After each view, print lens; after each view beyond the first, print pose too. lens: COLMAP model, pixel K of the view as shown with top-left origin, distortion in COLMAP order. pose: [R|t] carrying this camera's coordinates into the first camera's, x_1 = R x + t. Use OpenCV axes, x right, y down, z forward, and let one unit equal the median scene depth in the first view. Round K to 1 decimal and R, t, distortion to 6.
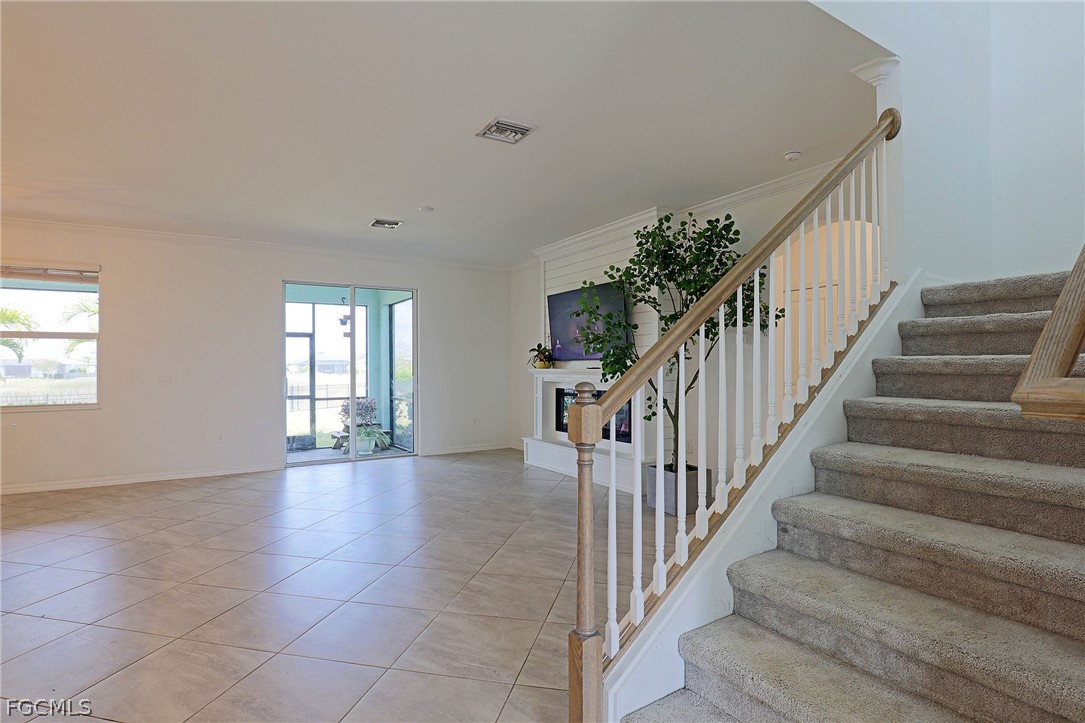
lens RADIAL K [[550.4, 0, 541.4], [0, 550.4, 359.5], [0, 0, 1]] dist [-0.020400, -0.000525]
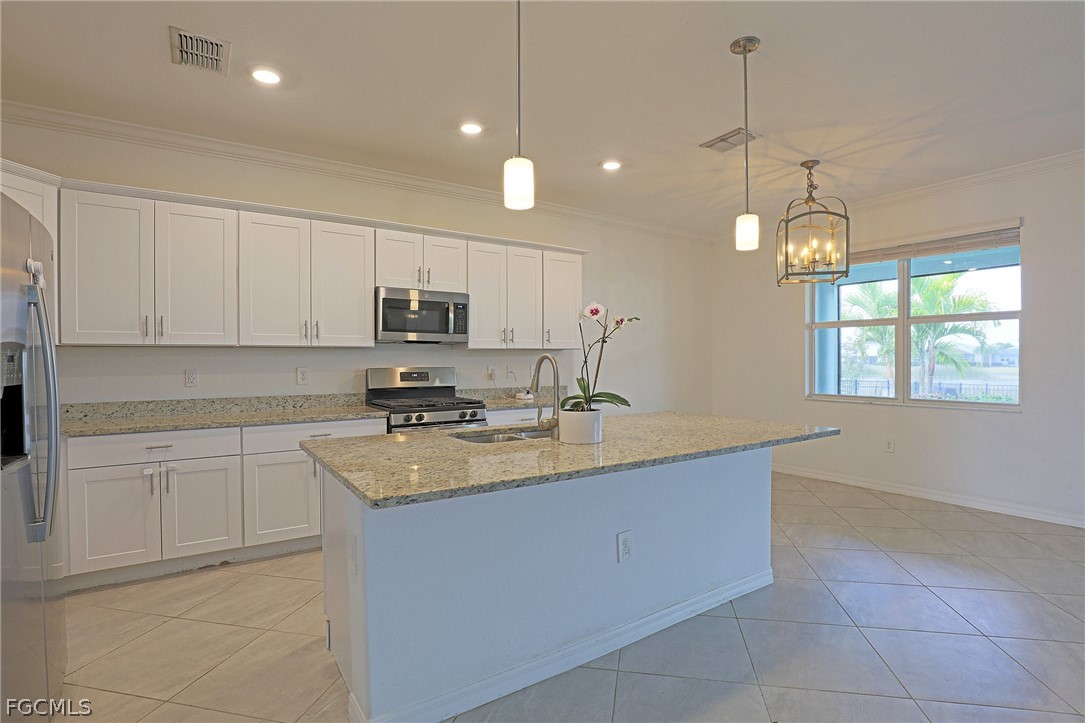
lens RADIAL K [[534.8, 0, 542.2], [0, 534.8, 364.0], [0, 0, 1]] dist [-0.032145, 0.005883]
pose [[0.045403, 0.018996, -0.998788, -0.132843], [0.010024, 0.999760, 0.019471, 0.003459], [0.998918, -0.010896, 0.045202, 0.316265]]
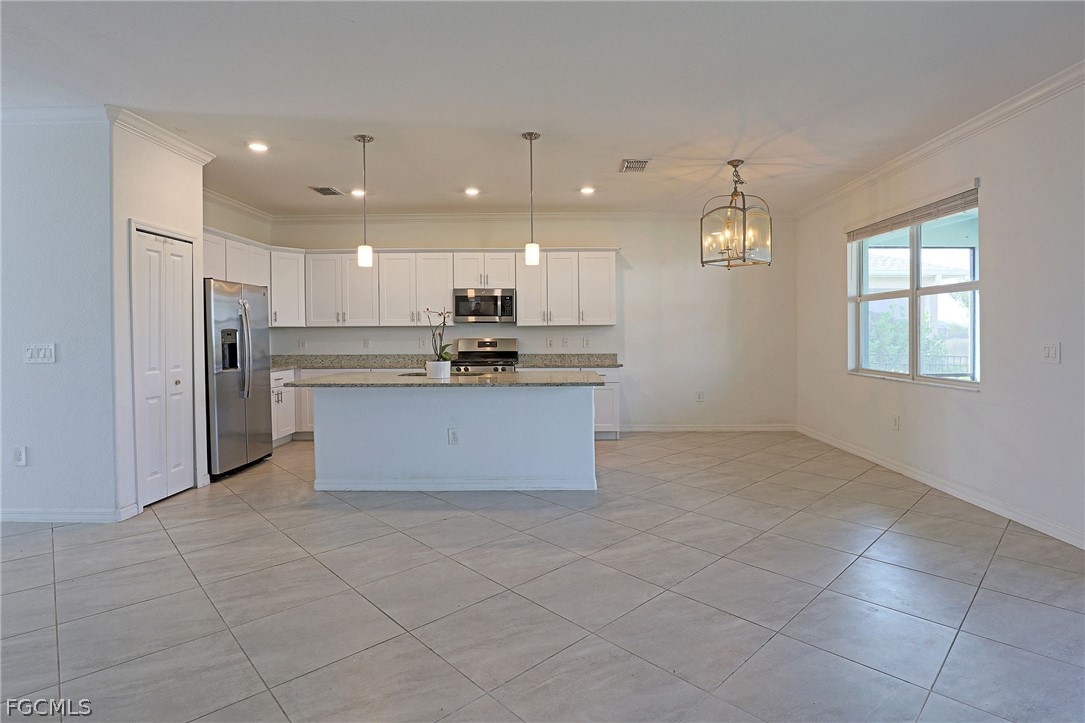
lens RADIAL K [[534.8, 0, 542.1], [0, 534.8, 342.4], [0, 0, 1]] dist [-0.032145, 0.005883]
pose [[-0.529584, 0.027703, -0.847805, 0.024491], [0.016057, 0.999615, 0.022633, 0.005279], [0.848106, -0.001627, -0.529825, 0.880801]]
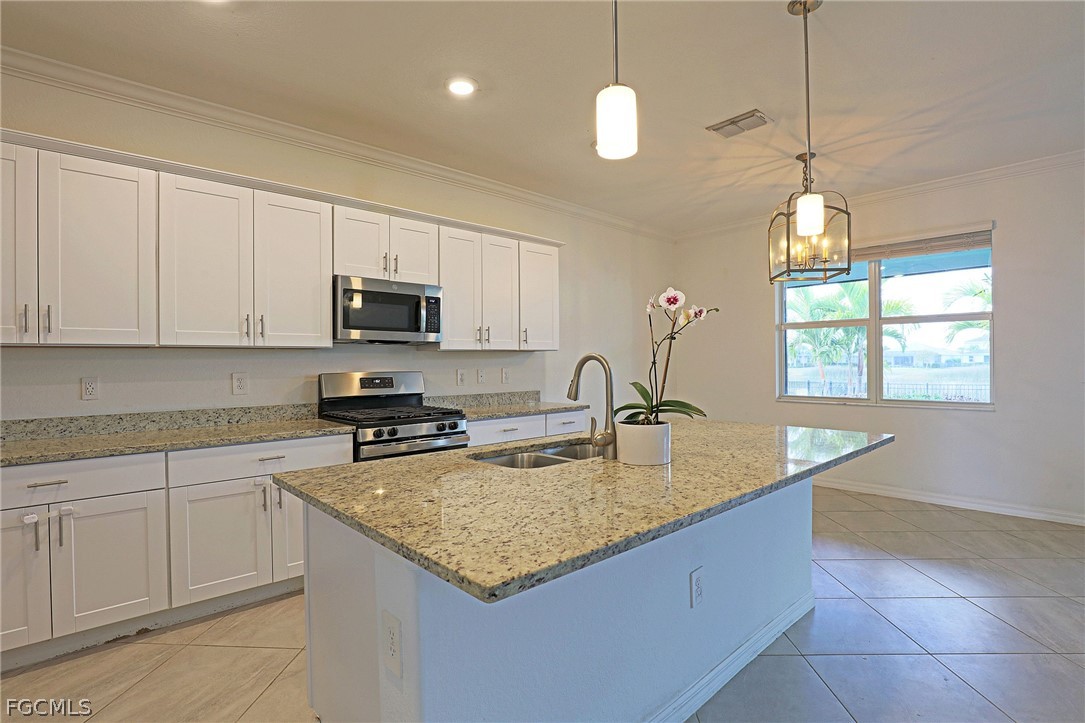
lens RADIAL K [[534.8, 0, 545.8], [0, 534.8, 364.0], [0, 0, 1]] dist [-0.032145, 0.005883]
pose [[0.203490, 0.011879, -0.979005, -0.225780], [0.013785, 0.999793, 0.014997, 0.004835], [0.978980, -0.016547, 0.203284, 0.239401]]
